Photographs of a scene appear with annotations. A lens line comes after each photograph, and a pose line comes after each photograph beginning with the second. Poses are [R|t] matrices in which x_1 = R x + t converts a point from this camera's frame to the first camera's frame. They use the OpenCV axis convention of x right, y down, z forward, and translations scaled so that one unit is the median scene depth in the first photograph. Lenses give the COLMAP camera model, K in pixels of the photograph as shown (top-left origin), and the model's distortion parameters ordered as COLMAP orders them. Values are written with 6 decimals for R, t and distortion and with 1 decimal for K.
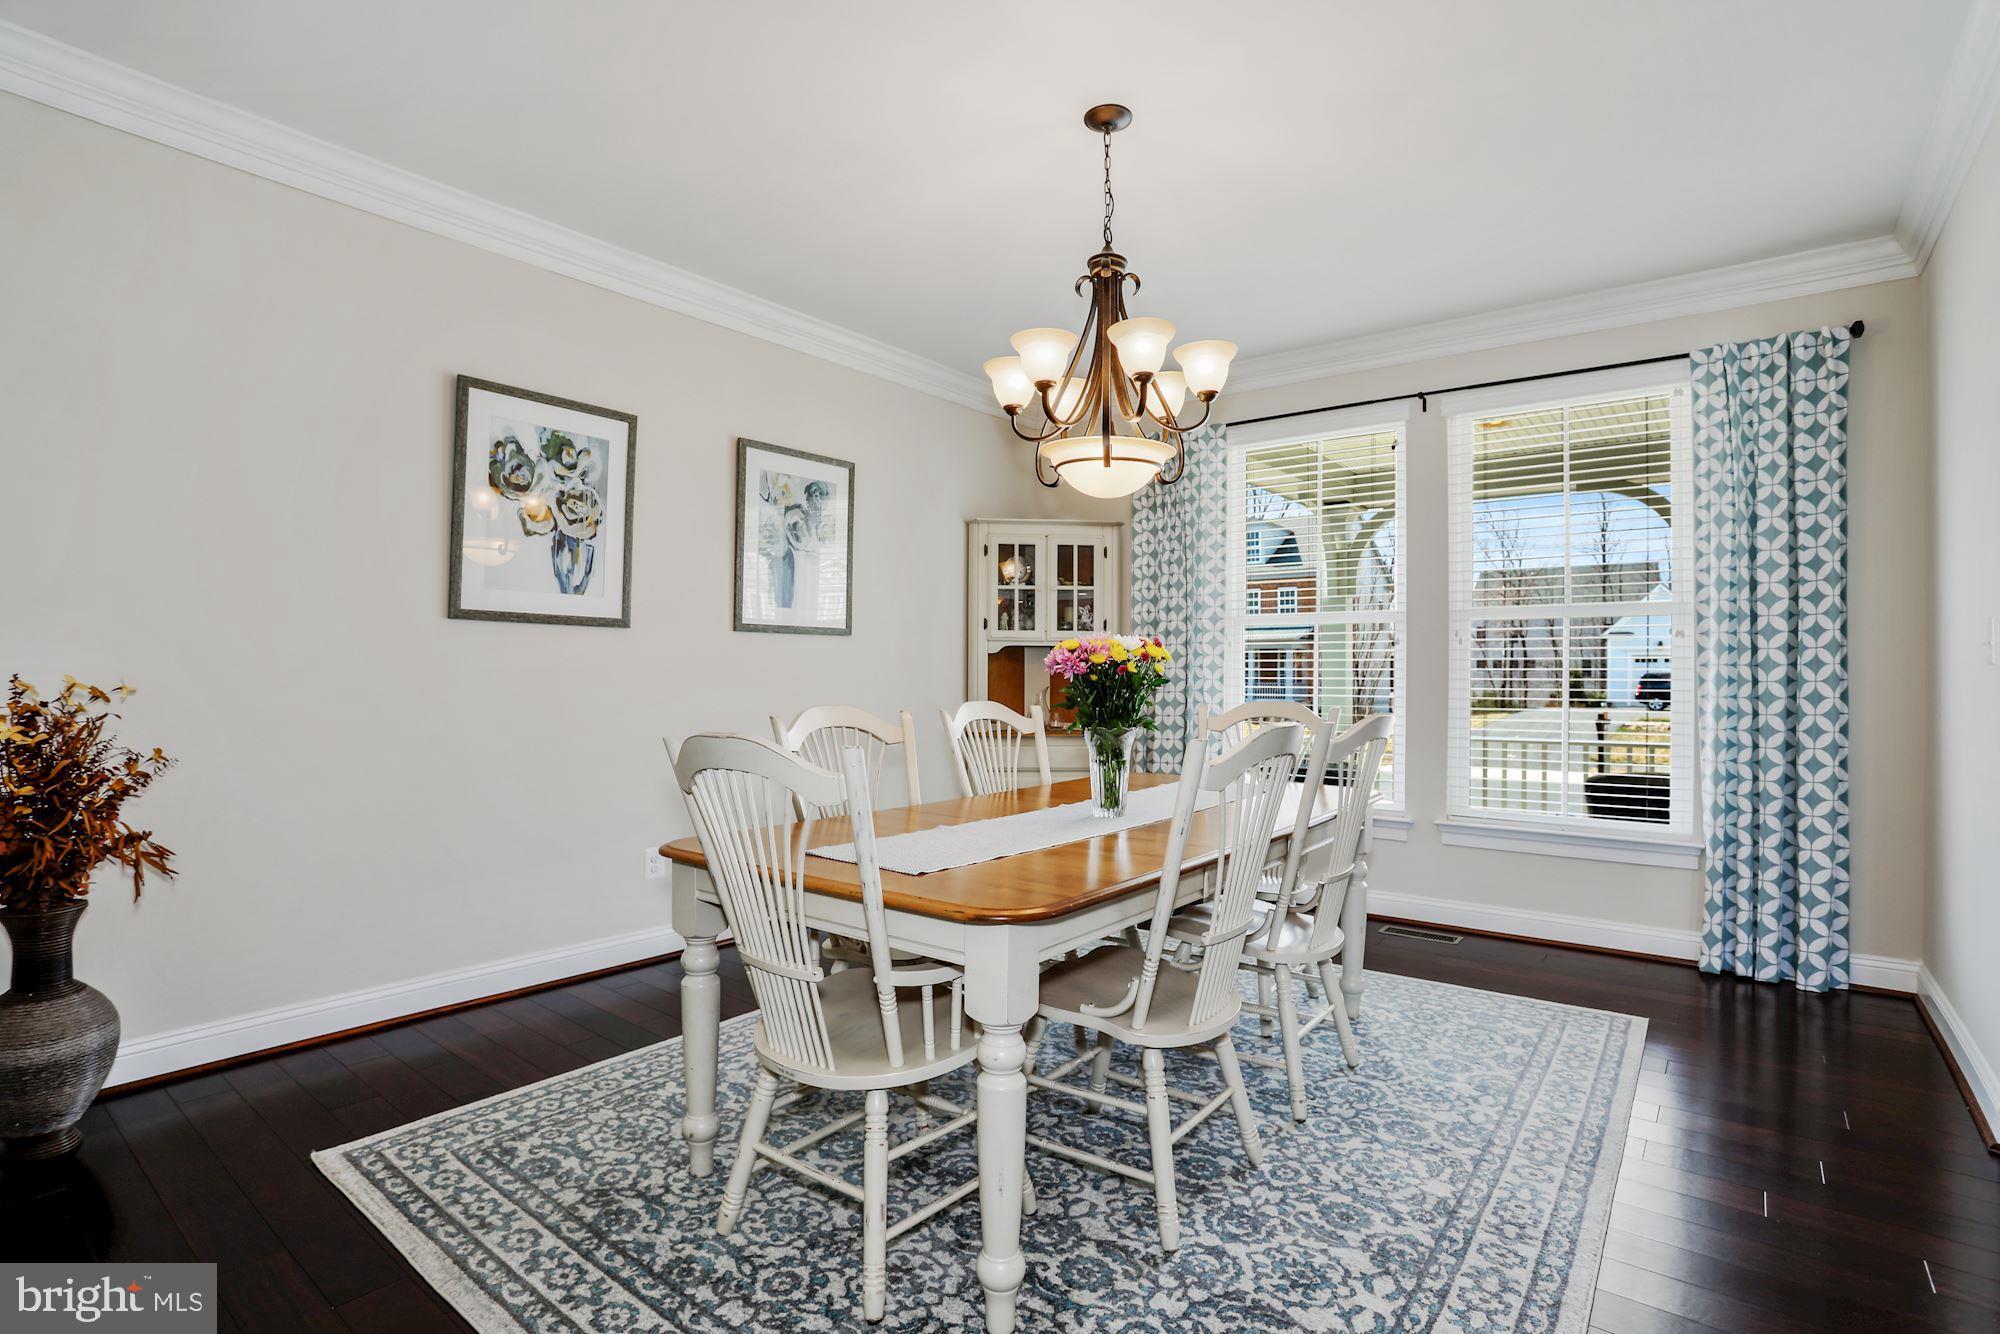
lens RADIAL K [[983.3, 0, 994.5], [0, 983.3, 654.6], [0, 0, 1]] dist [-0.051199, 0.026497]
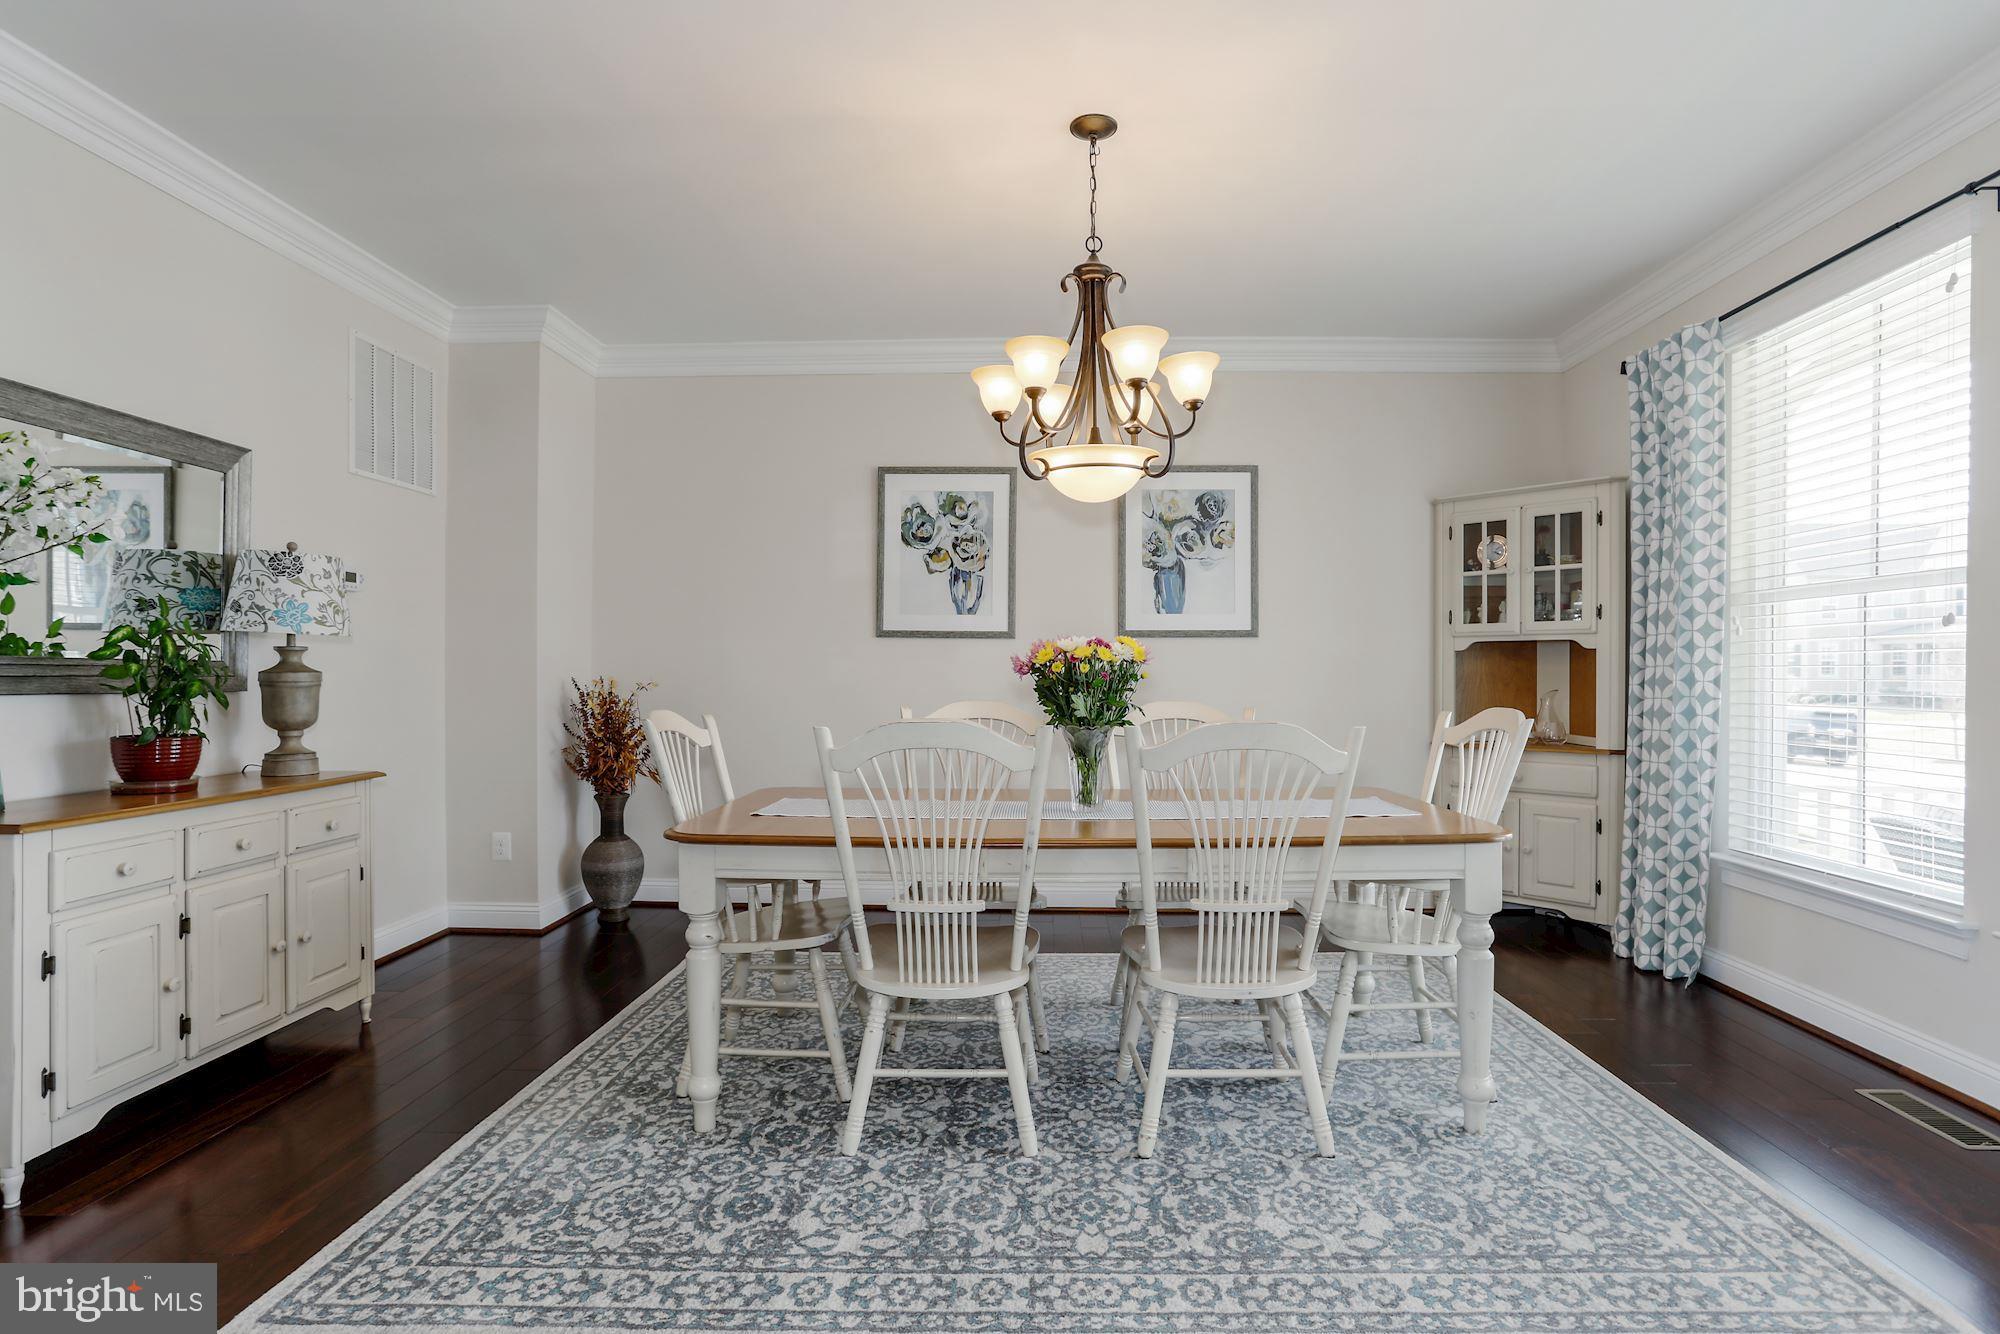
lens RADIAL K [[983.3, 0, 992.6], [0, 983.3, 701.3], [0, 0, 1]] dist [-0.051199, 0.026497]
pose [[0.596887, 0.025237, -0.801928, 0.656866], [0.017181, 0.998874, 0.044223, -0.002648], [0.802141, -0.040174, 0.595781, 0.229614]]
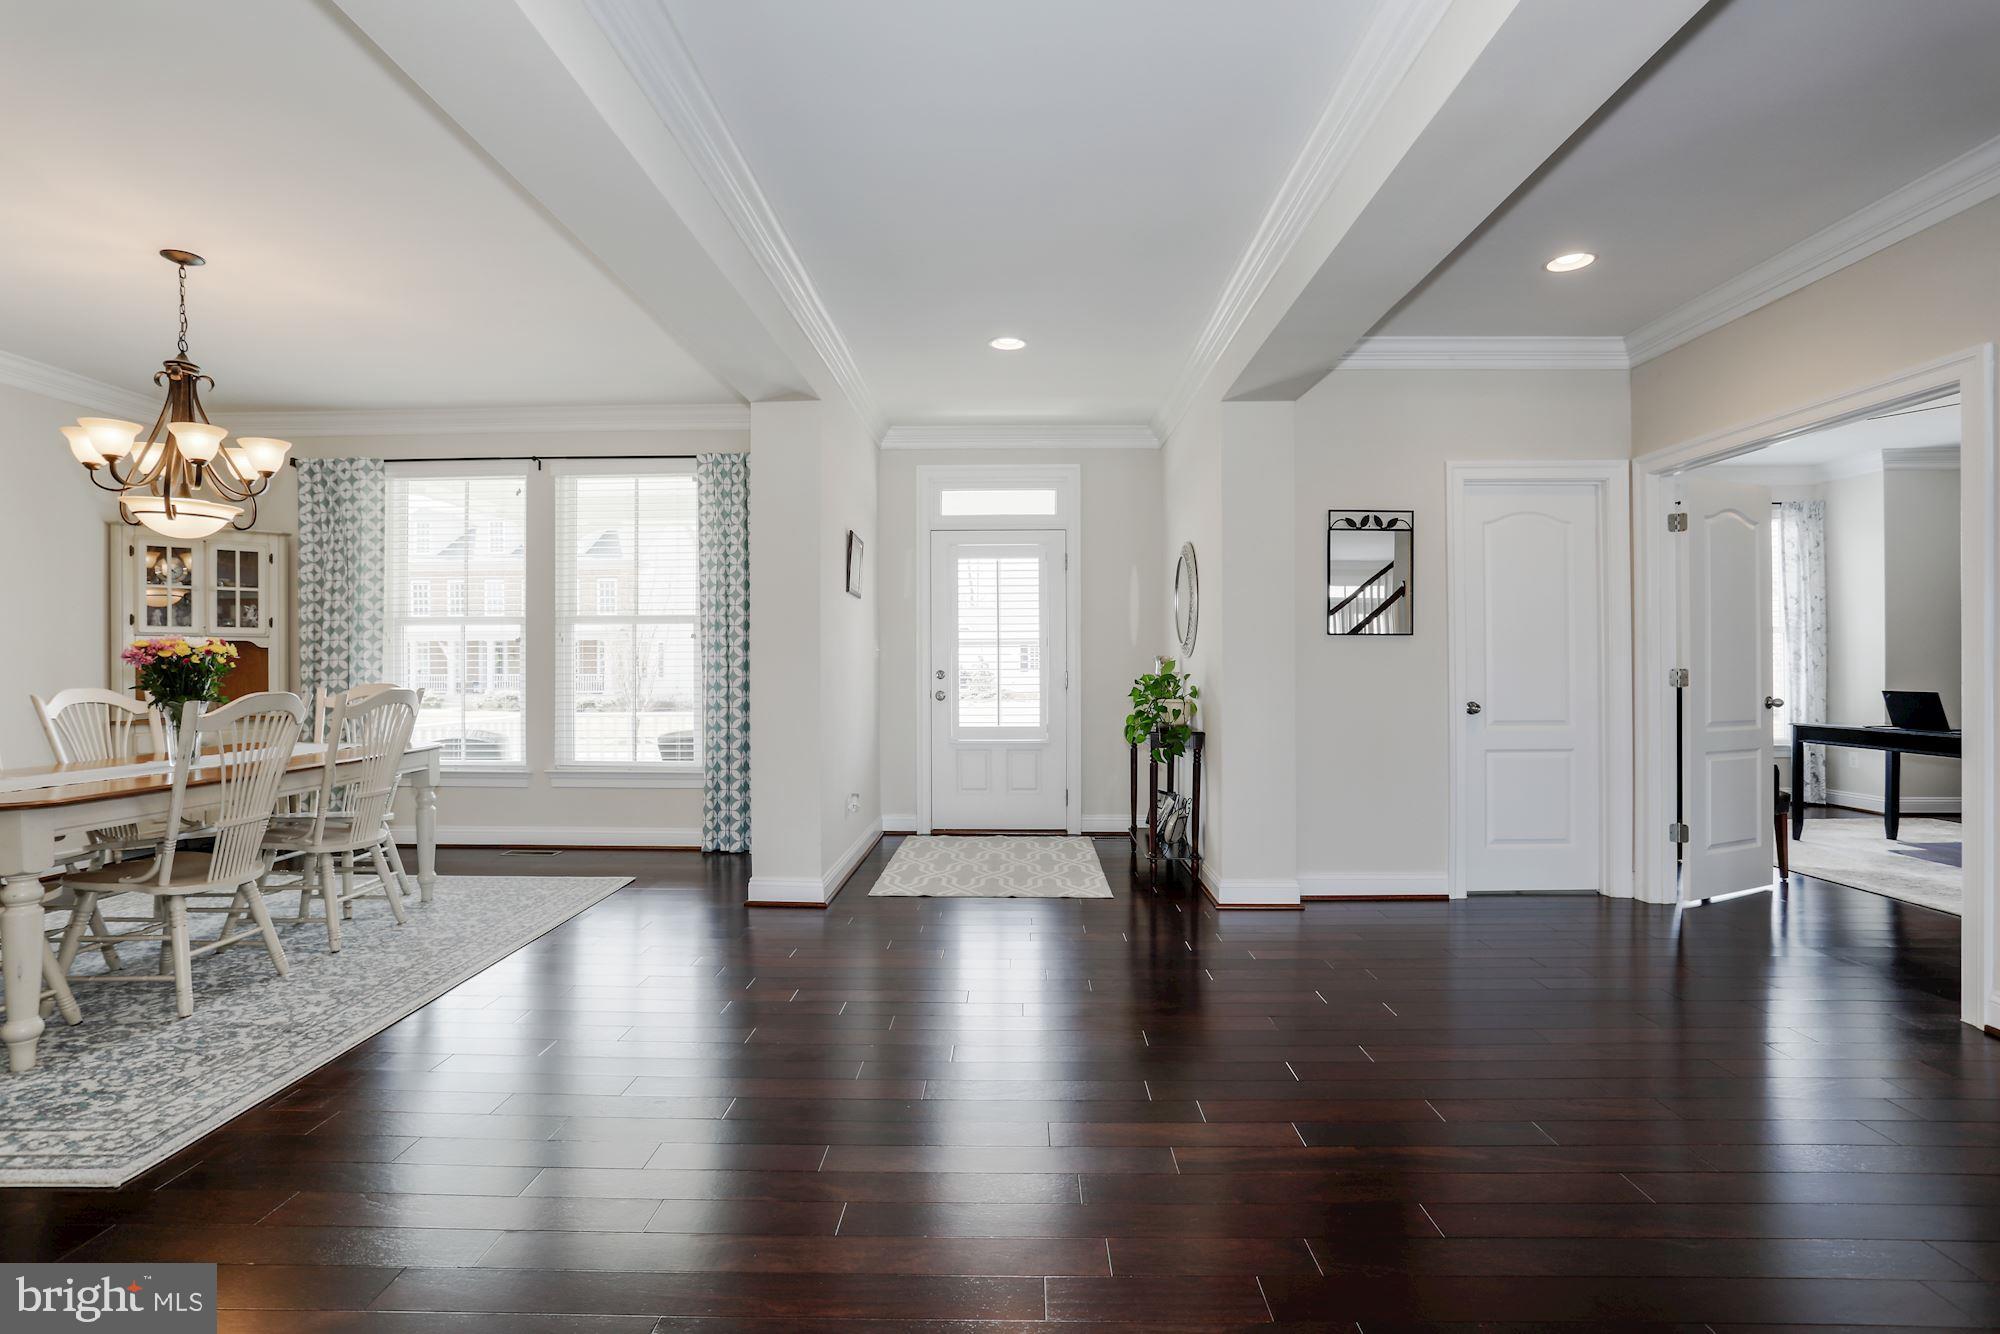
lens RADIAL K [[983.3, 0, 995.1], [0, 983.3, 660.0], [0, 0, 1]] dist [-0.051199, 0.026497]
pose [[0.793658, -0.004342, 0.608349, 0.147539], [-0.003792, 0.999920, 0.012084, -0.005613], [-0.608352, -0.011898, 0.793578, -0.574738]]
